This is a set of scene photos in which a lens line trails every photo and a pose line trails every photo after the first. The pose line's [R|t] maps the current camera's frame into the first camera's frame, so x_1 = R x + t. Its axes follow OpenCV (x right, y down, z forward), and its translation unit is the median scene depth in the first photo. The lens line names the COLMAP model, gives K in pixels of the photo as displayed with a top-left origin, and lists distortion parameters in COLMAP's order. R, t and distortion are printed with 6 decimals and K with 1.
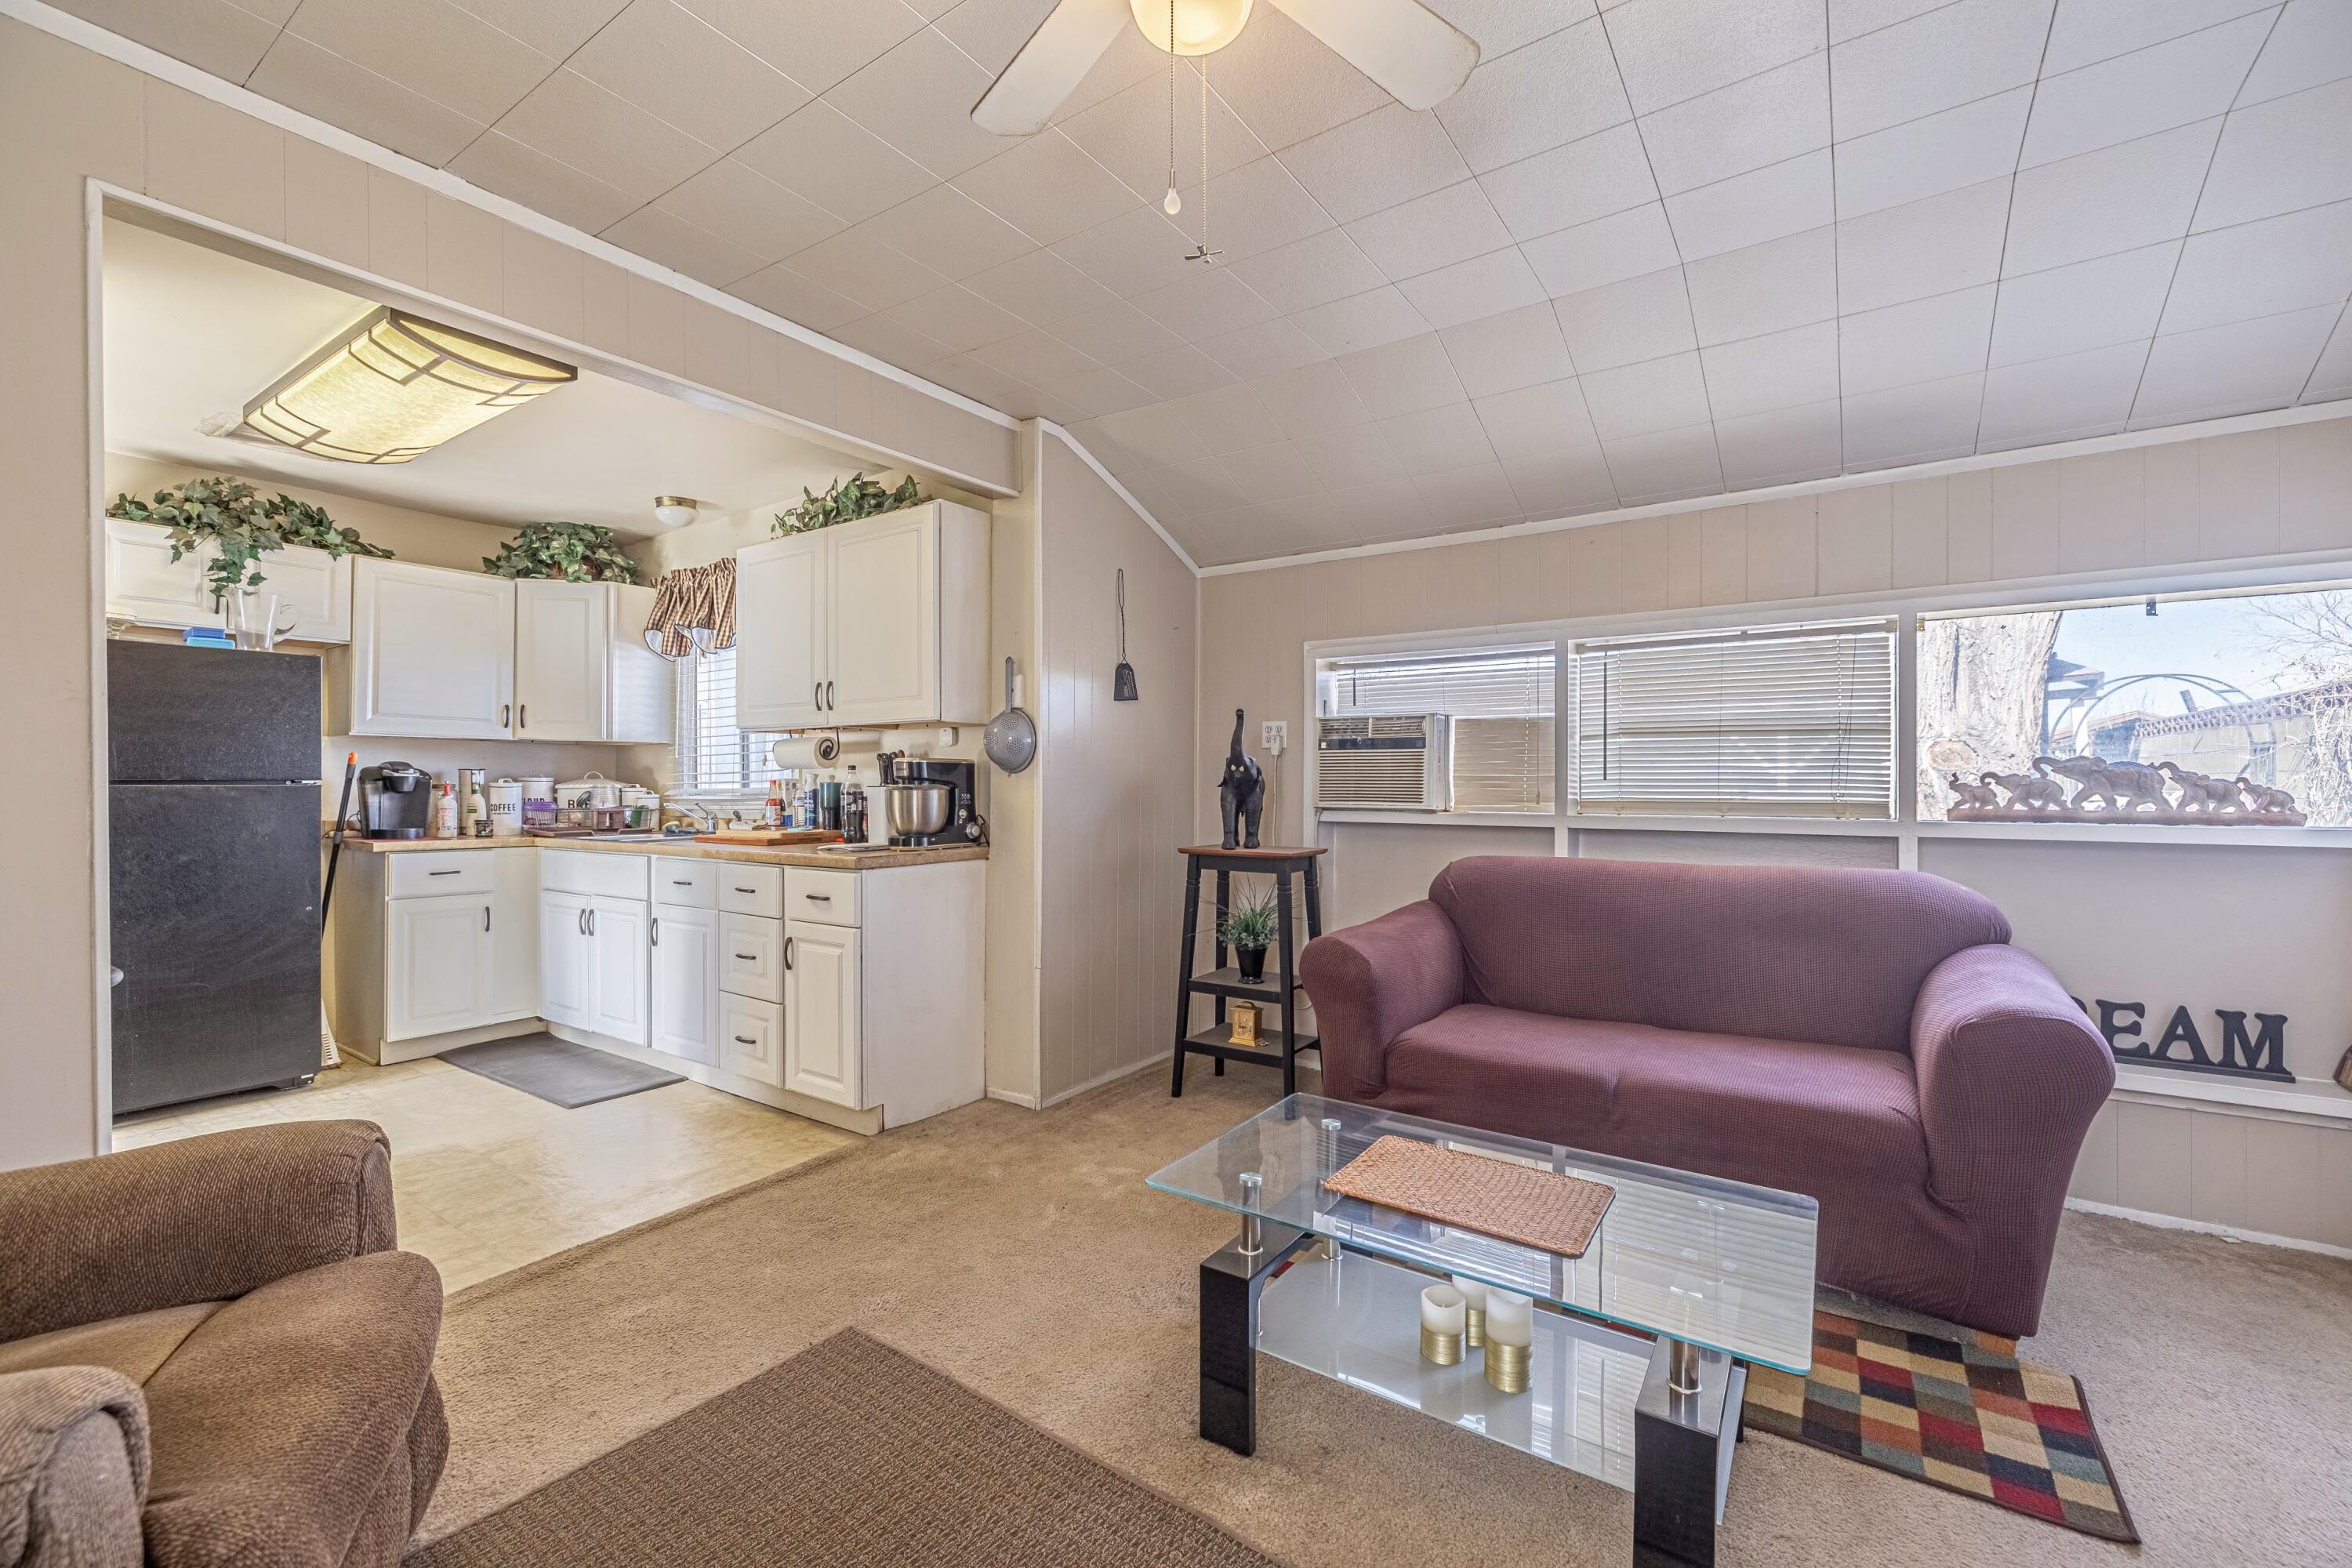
lens RADIAL K [[985.3, 0, 1175.5], [0, 985.3, 786.0], [0, 0, 1]] dist [0.000473, 0.000188]
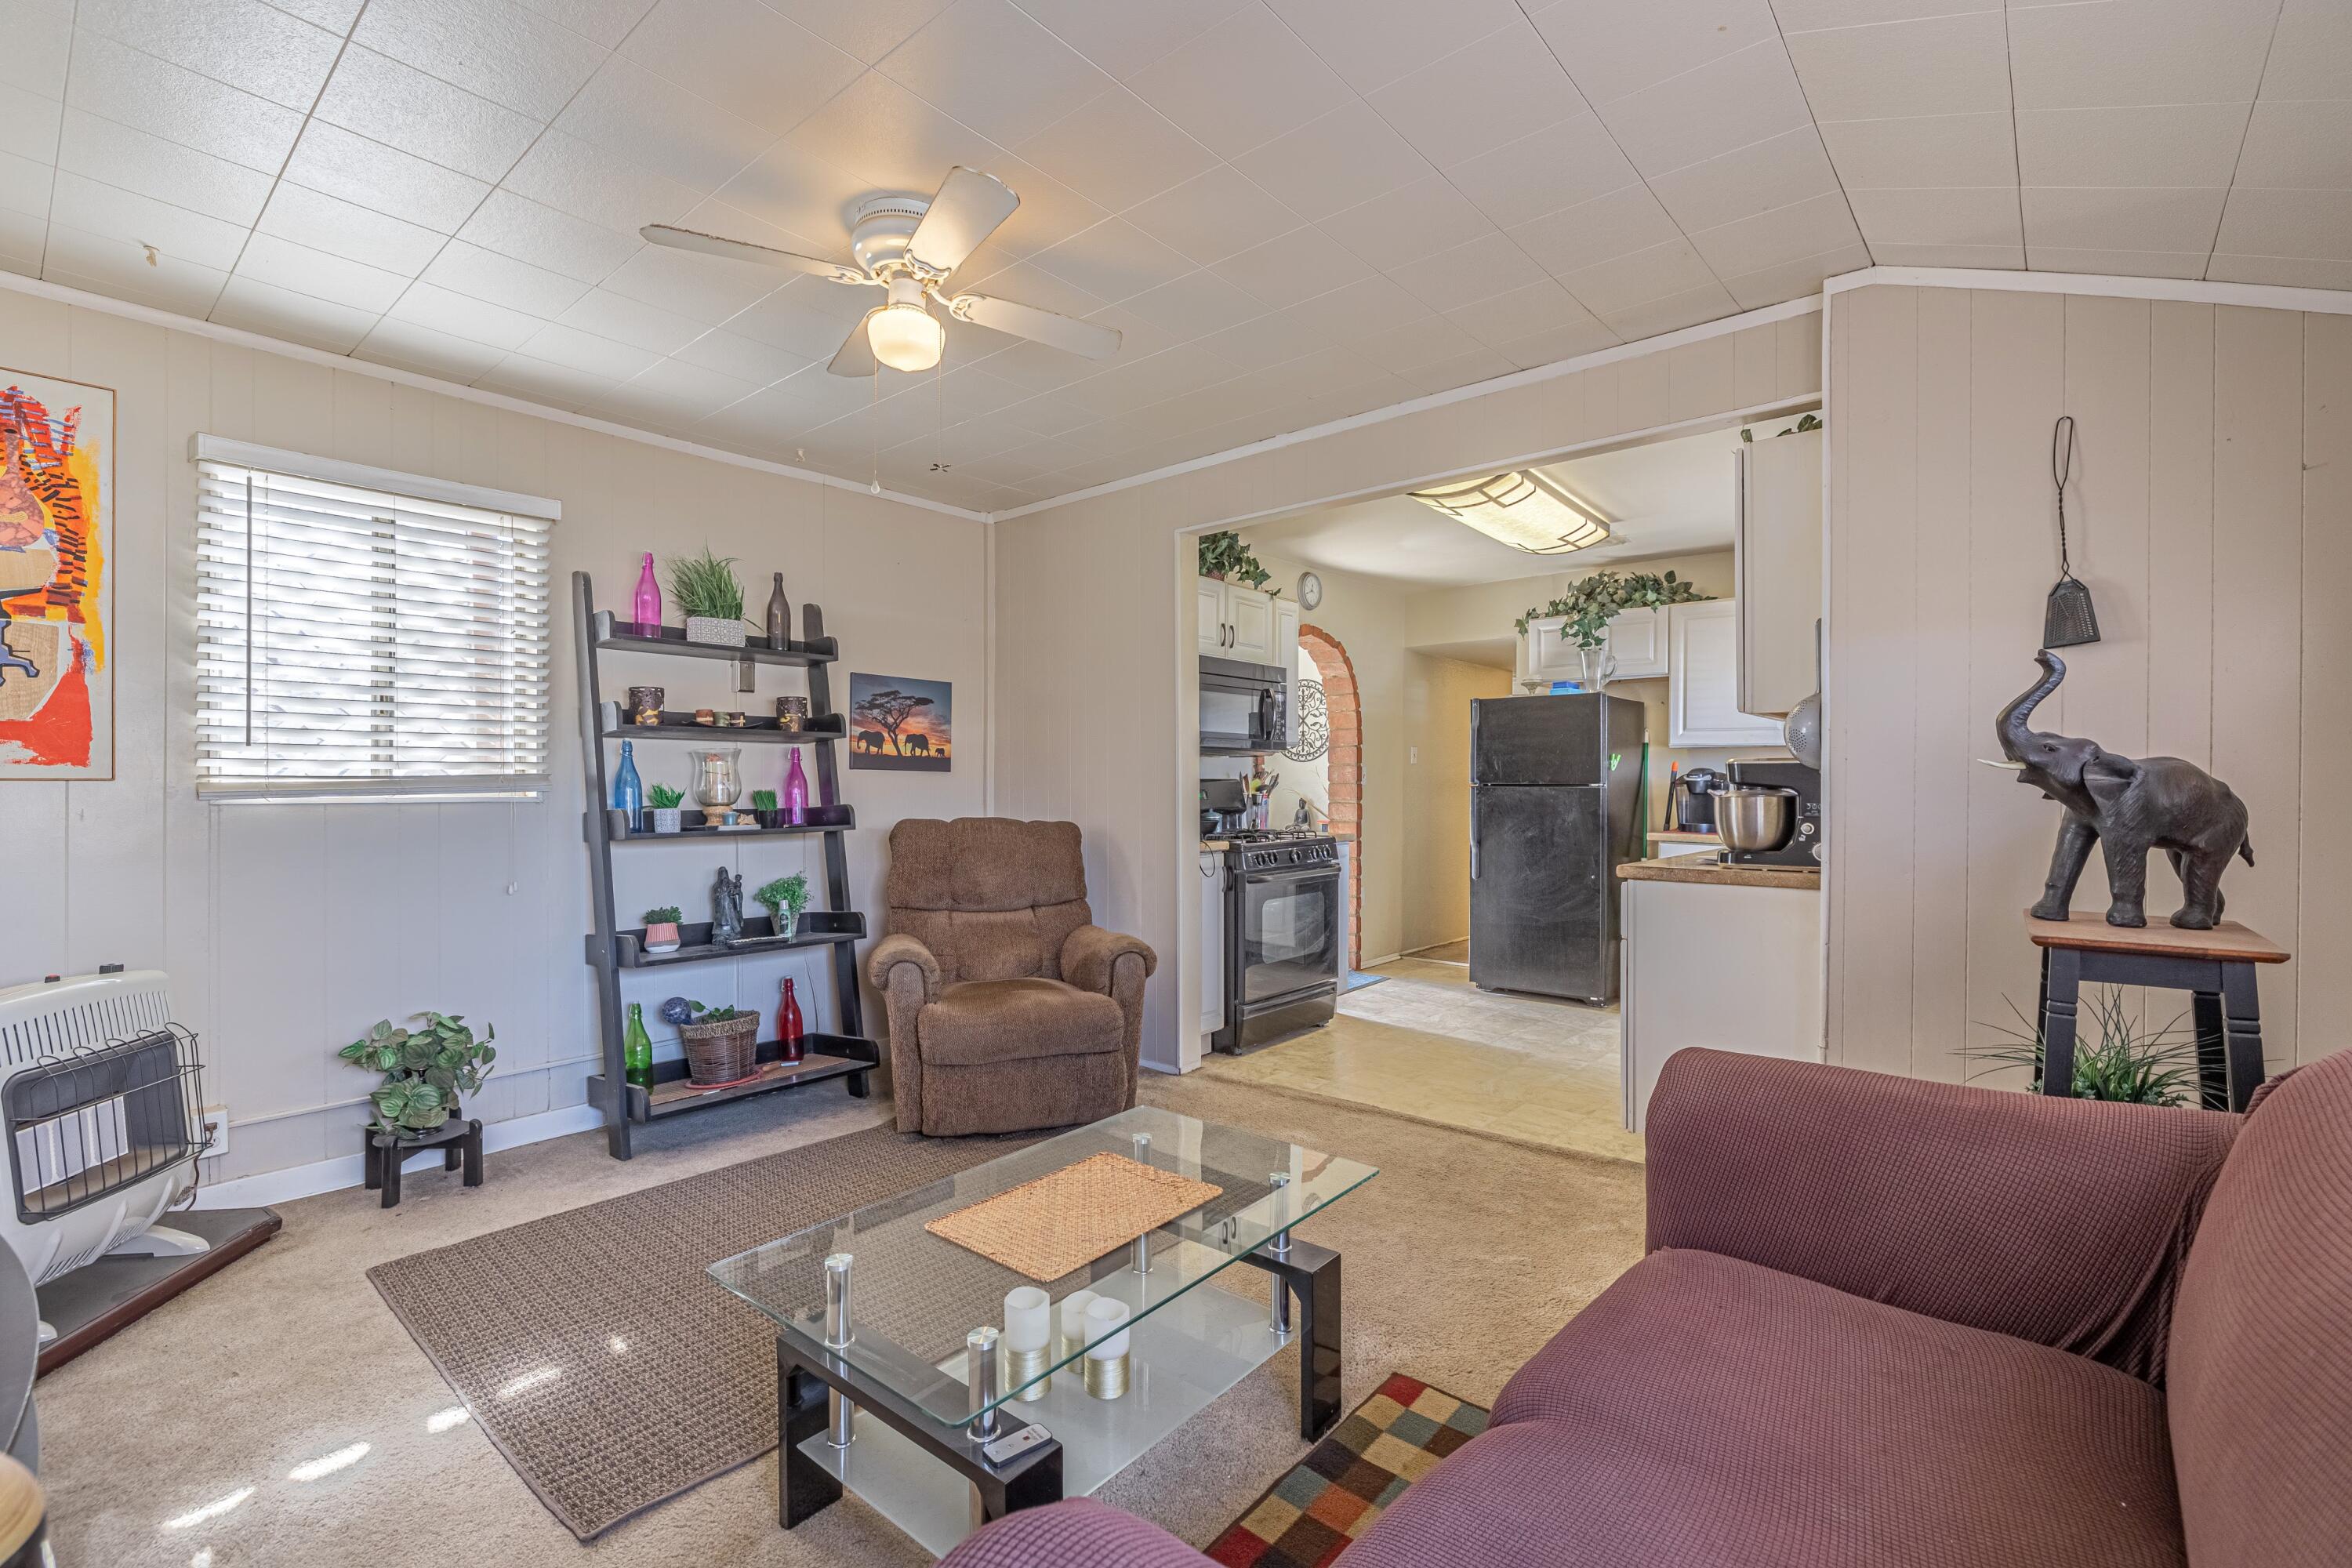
lens RADIAL K [[1034.7, 0, 1174.5], [0, 1034.7, 783.3], [0, 0, 1]] dist [-0.000406, -0.000091]
pose [[-0.102315, 0.001710, -0.994751, 0.640773], [-0.005496, 0.999982, 0.002285, -0.006435], [0.994737, 0.005701, -0.102303, 0.588066]]
